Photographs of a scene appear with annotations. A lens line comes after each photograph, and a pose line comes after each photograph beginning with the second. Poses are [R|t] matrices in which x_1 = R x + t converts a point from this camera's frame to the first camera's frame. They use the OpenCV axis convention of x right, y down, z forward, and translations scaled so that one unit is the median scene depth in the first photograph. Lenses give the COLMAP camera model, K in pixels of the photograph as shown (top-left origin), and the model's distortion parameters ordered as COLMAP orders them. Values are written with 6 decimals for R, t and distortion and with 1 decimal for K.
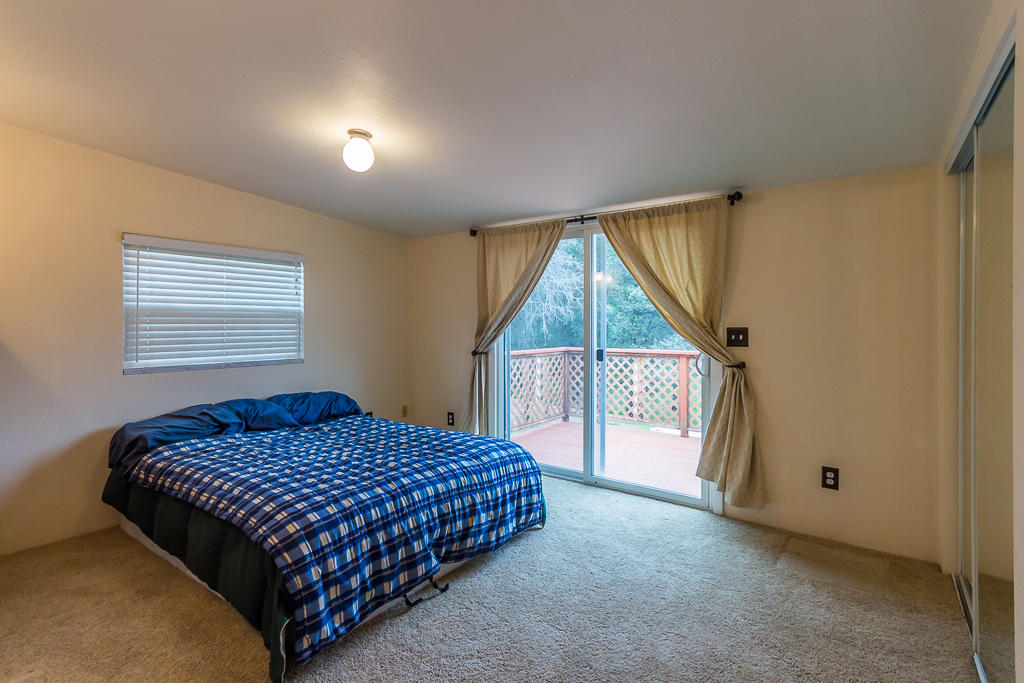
lens RADIAL K [[494.2, 0, 514.0], [0, 494.2, 326.9], [0, 0, 1]] dist [-0.000478, -0.000076]
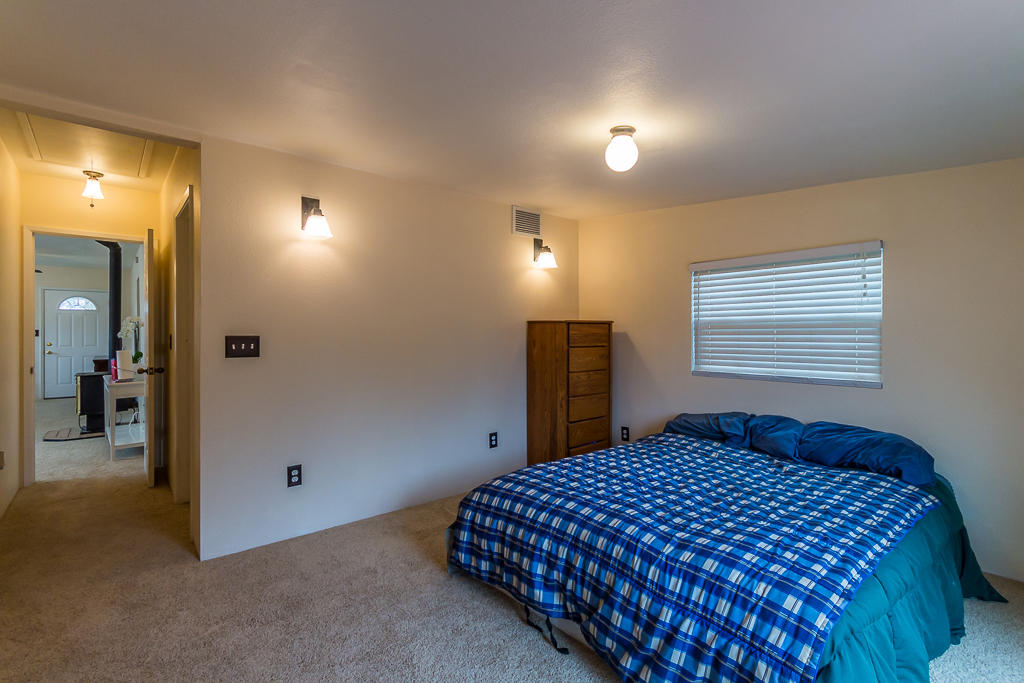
lens RADIAL K [[474.9, 0, 512.0], [0, 474.9, 341.5], [0, 0, 1]] dist [0.002902, 0.000281]
pose [[-0.241421, 0.012722, -0.970337, 0.439518], [-0.005177, 0.999883, 0.014398, -0.004483], [0.970407, 0.008500, -0.241327, 0.736037]]
